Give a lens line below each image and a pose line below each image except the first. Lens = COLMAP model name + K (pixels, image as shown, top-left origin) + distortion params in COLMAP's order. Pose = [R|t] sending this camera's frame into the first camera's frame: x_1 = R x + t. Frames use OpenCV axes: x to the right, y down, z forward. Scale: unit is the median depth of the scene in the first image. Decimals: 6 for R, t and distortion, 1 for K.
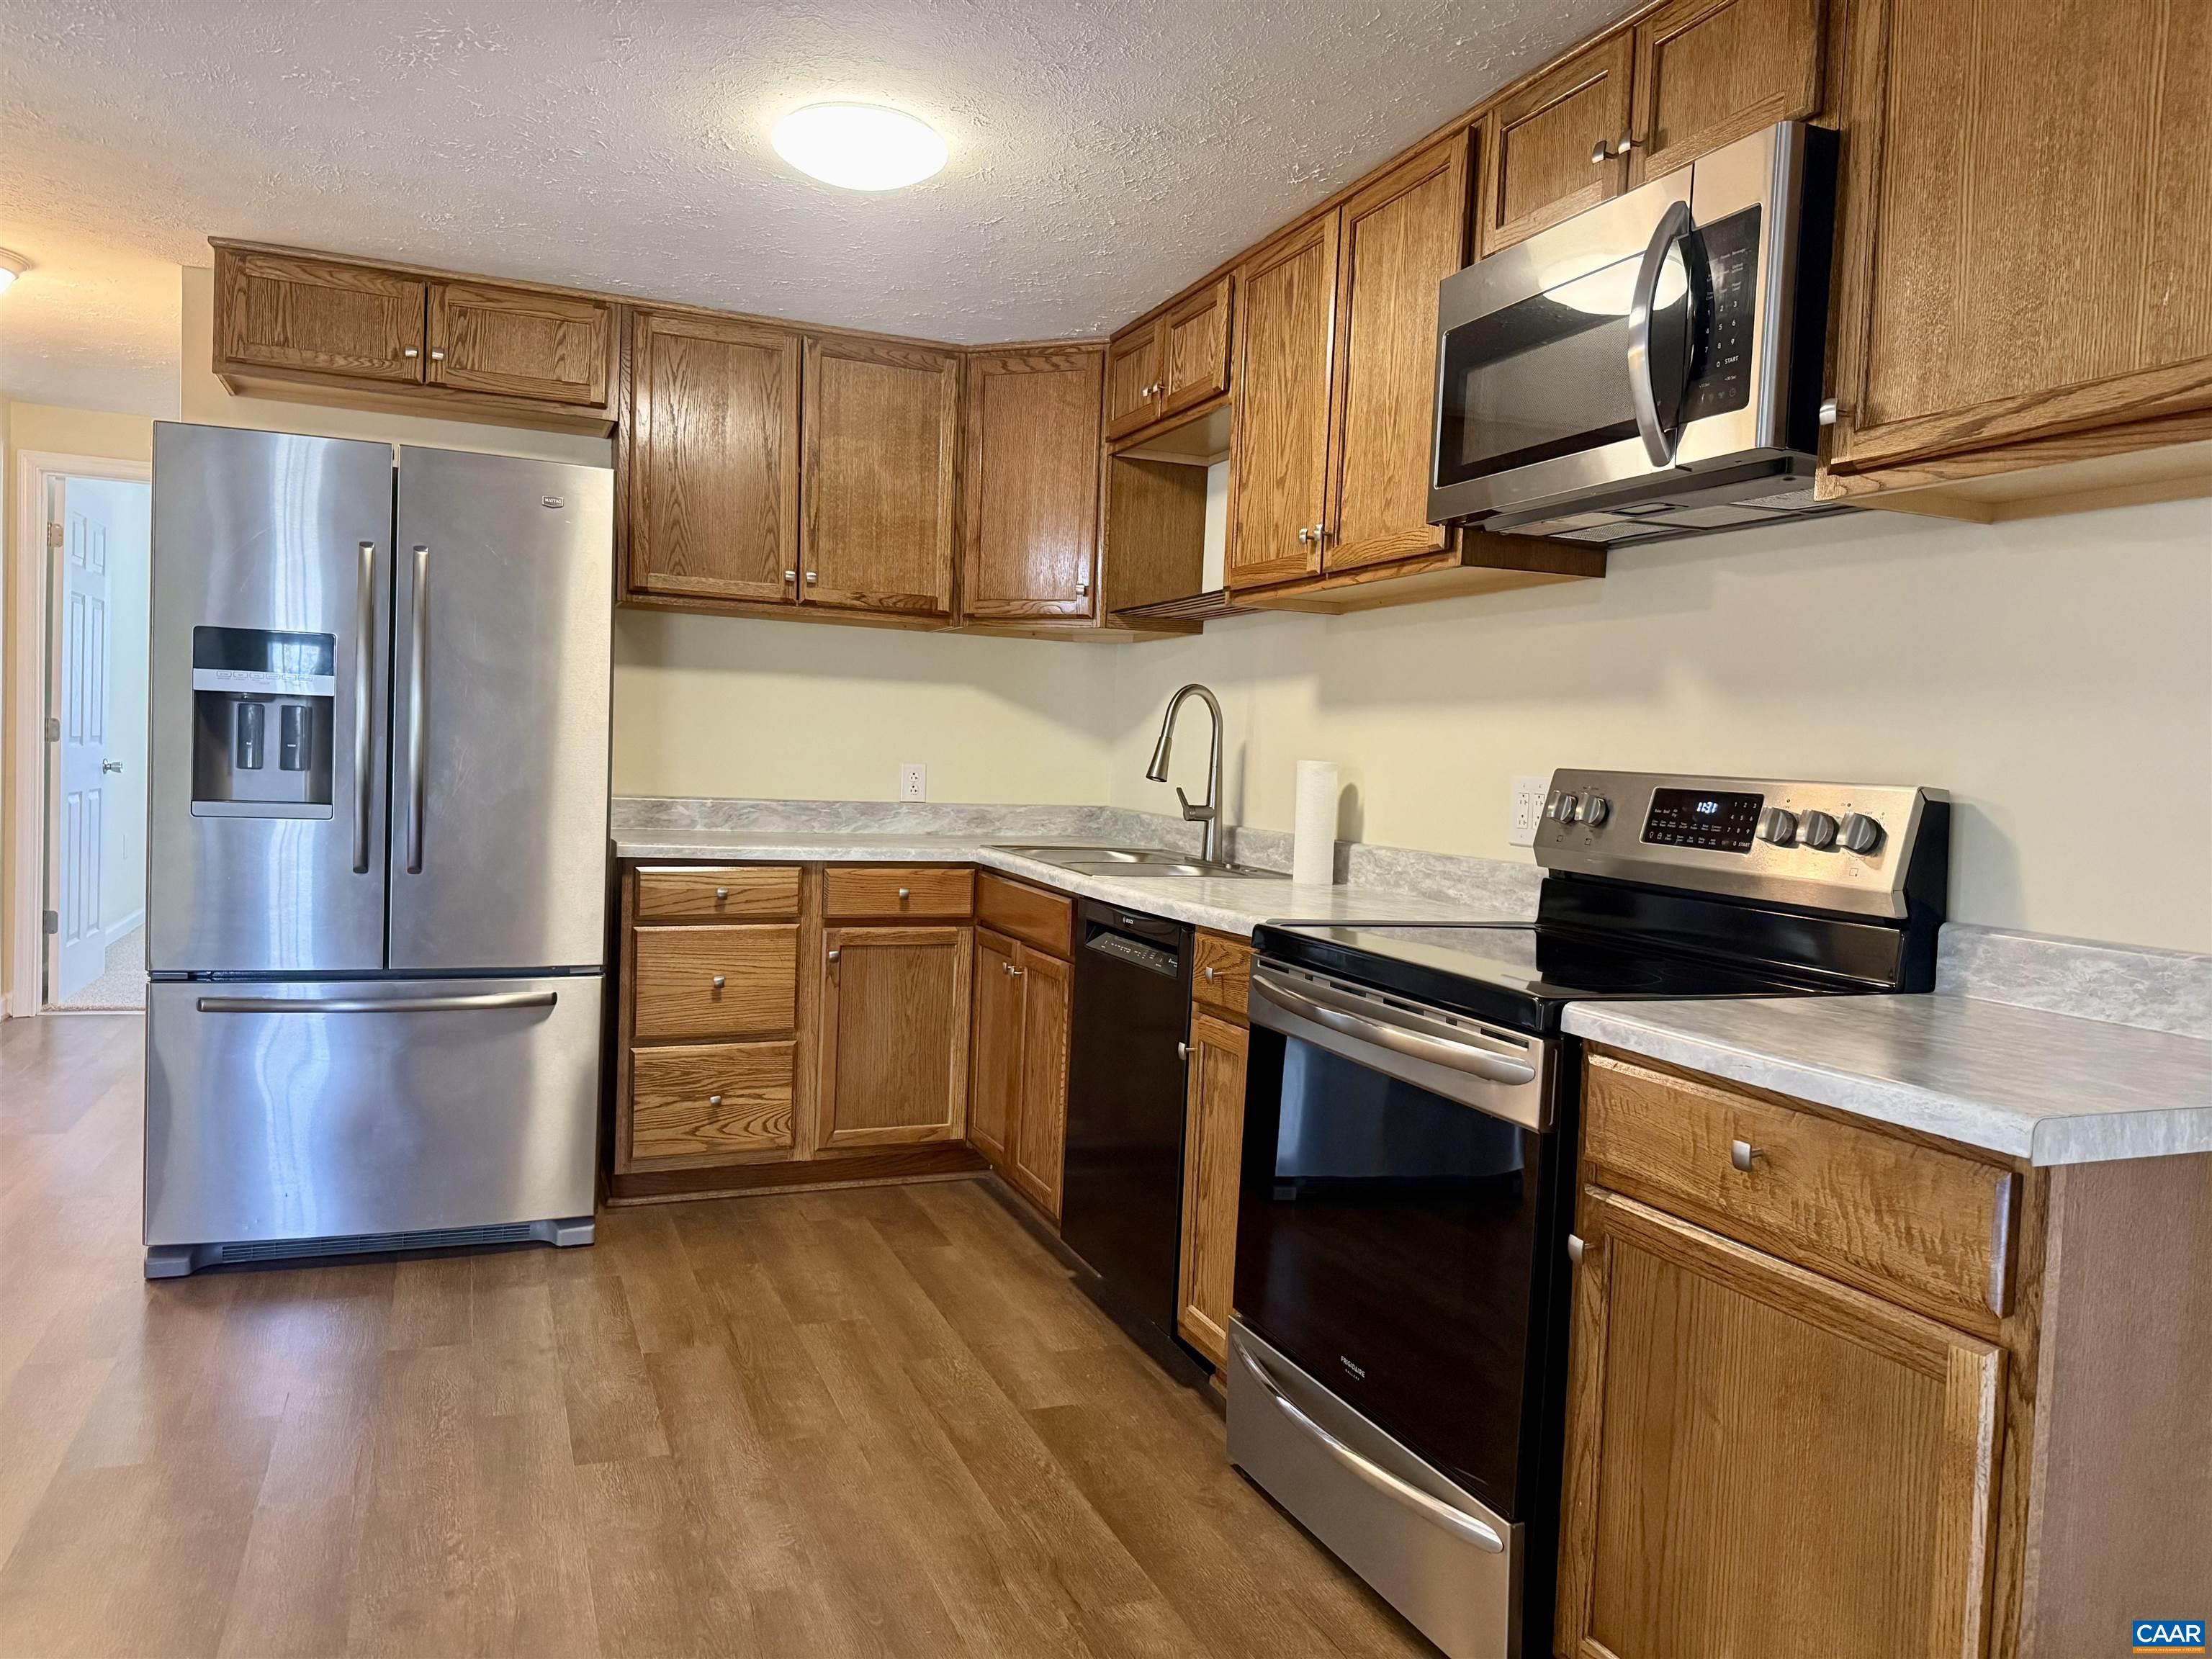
lens RADIAL K [[1563.4, 0, 1089.2], [0, 1563.4, 821.2], [0, 0, 1]] dist [0.049244, -0.075951]
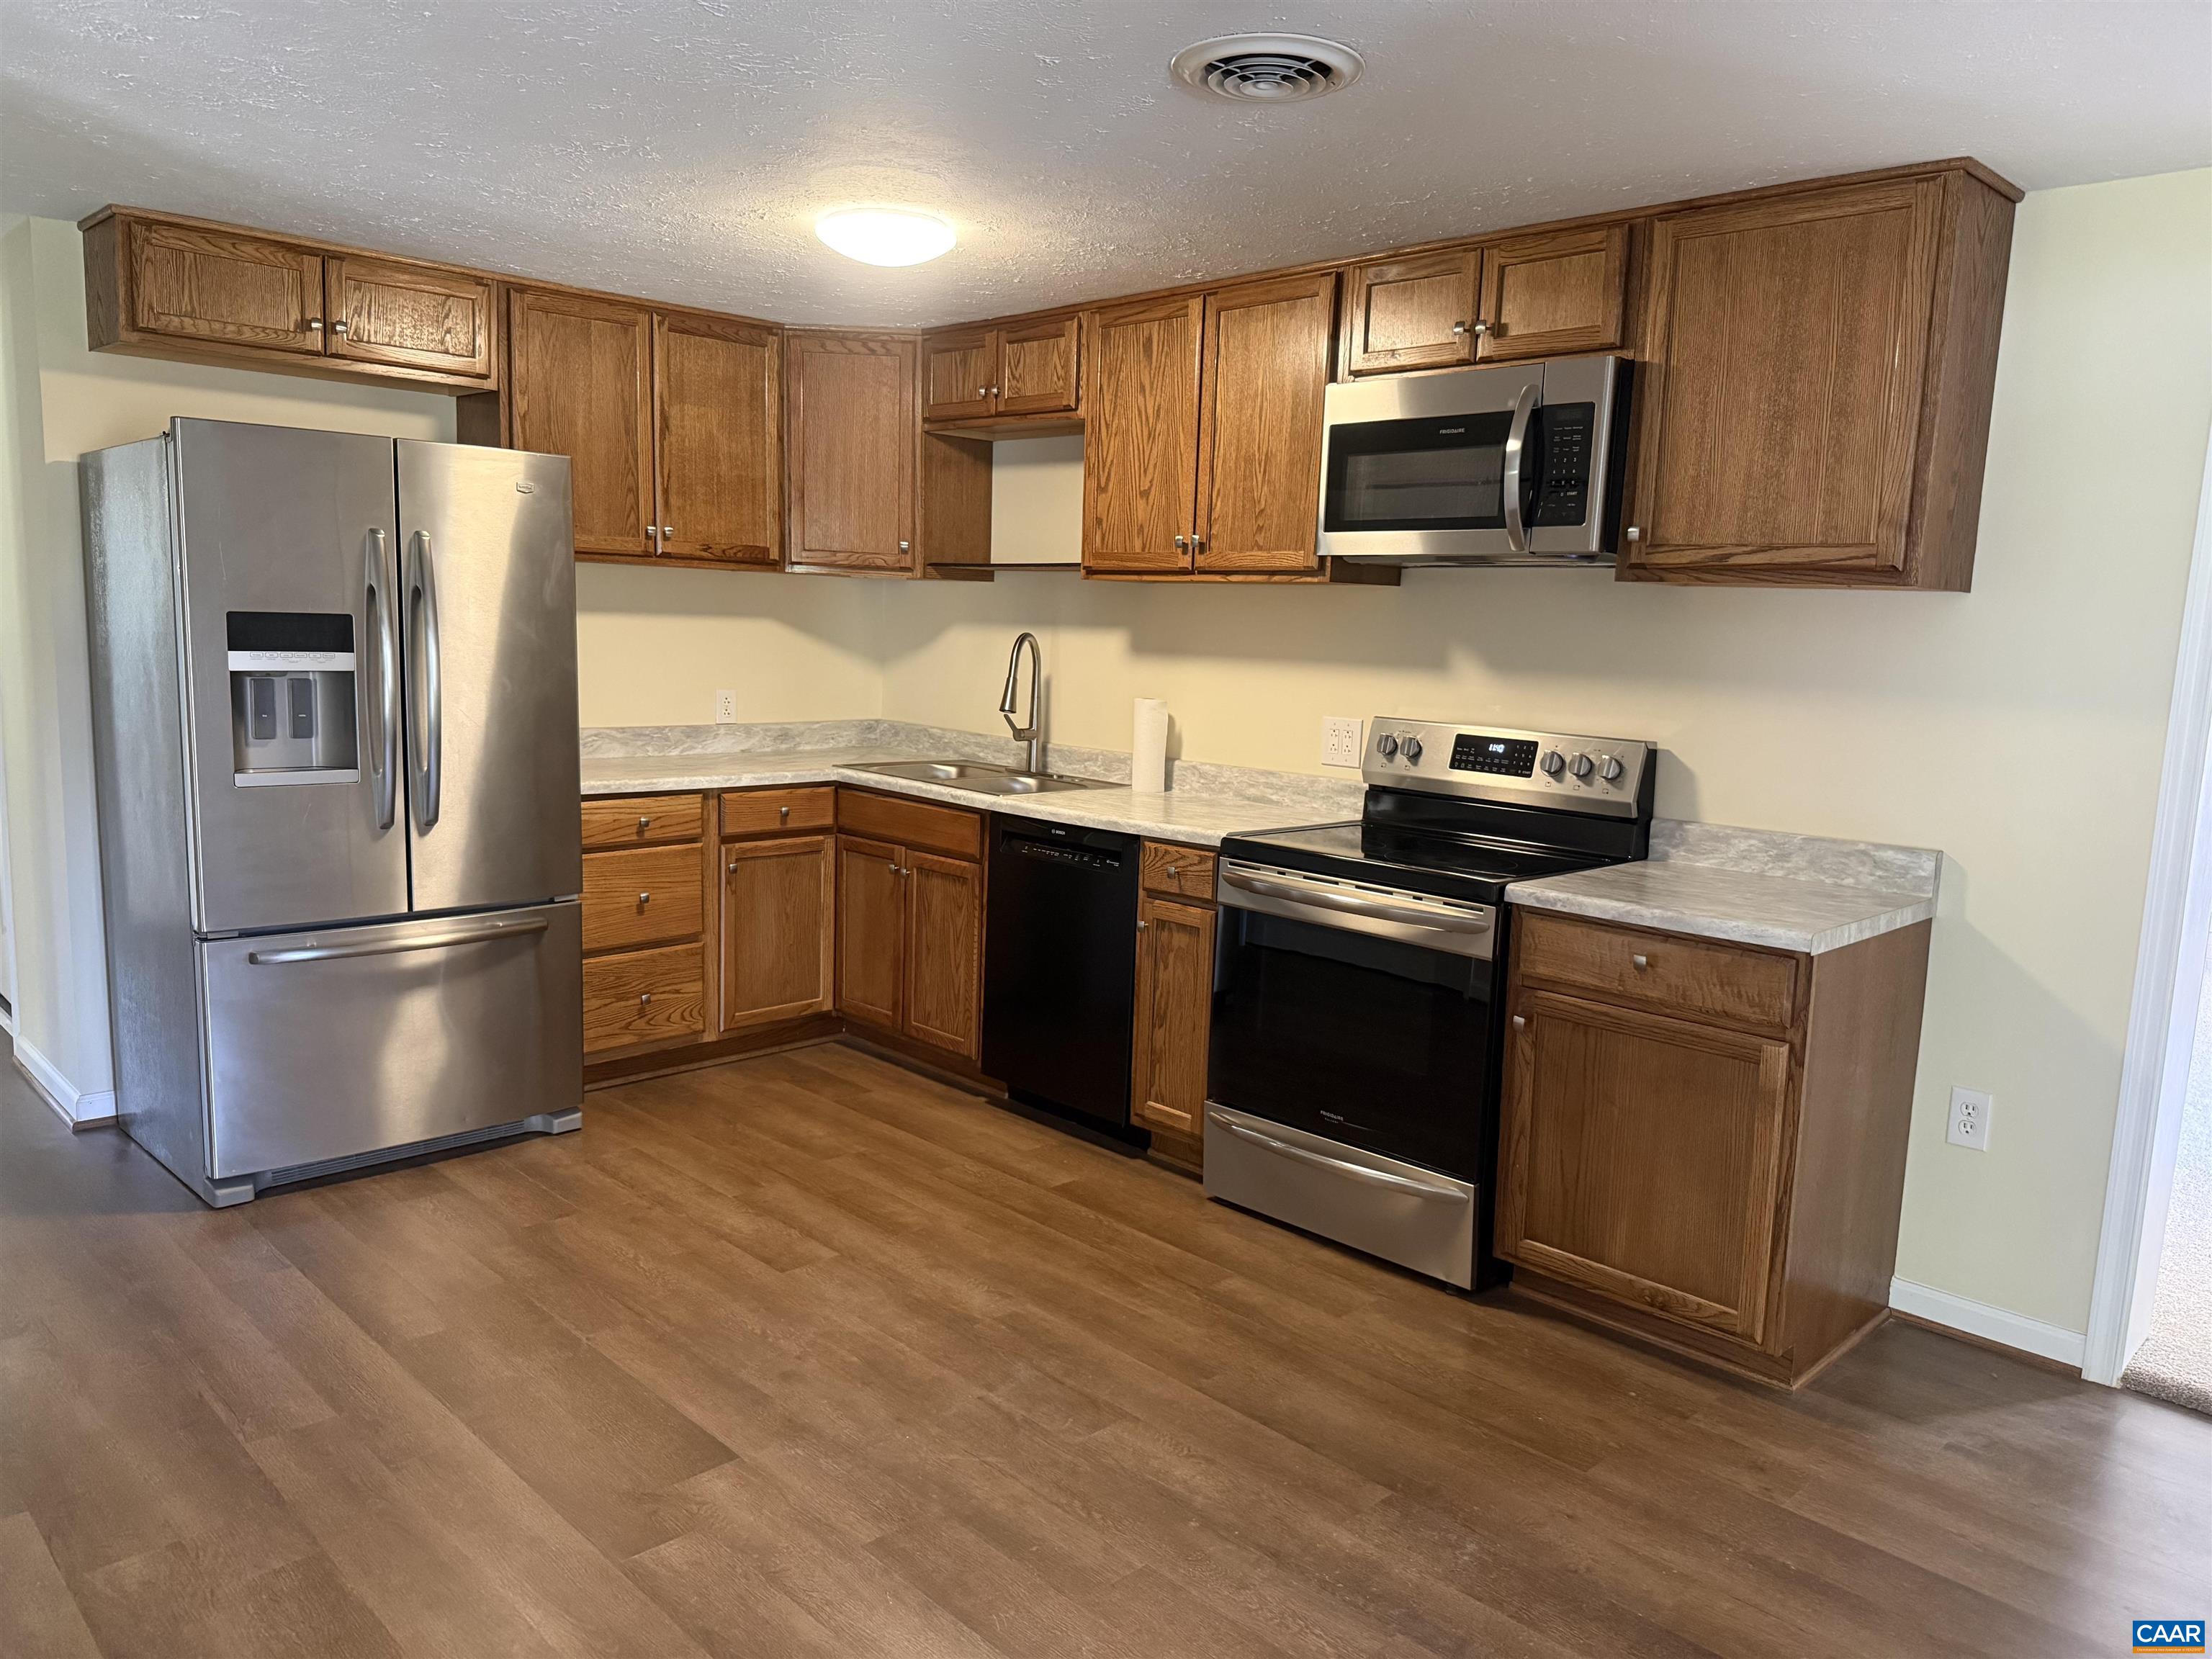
lens RADIAL K [[1563.4, 0, 1104.4], [0, 1563.4, 832.8], [0, 0, 1]] dist [0.049244, -0.075951]
pose [[0.922971, -0.063586, 0.379580, -0.430619], [0.021436, 0.993220, 0.114259, -0.083866], [-0.384271, -0.097321, 0.918076, -0.227682]]
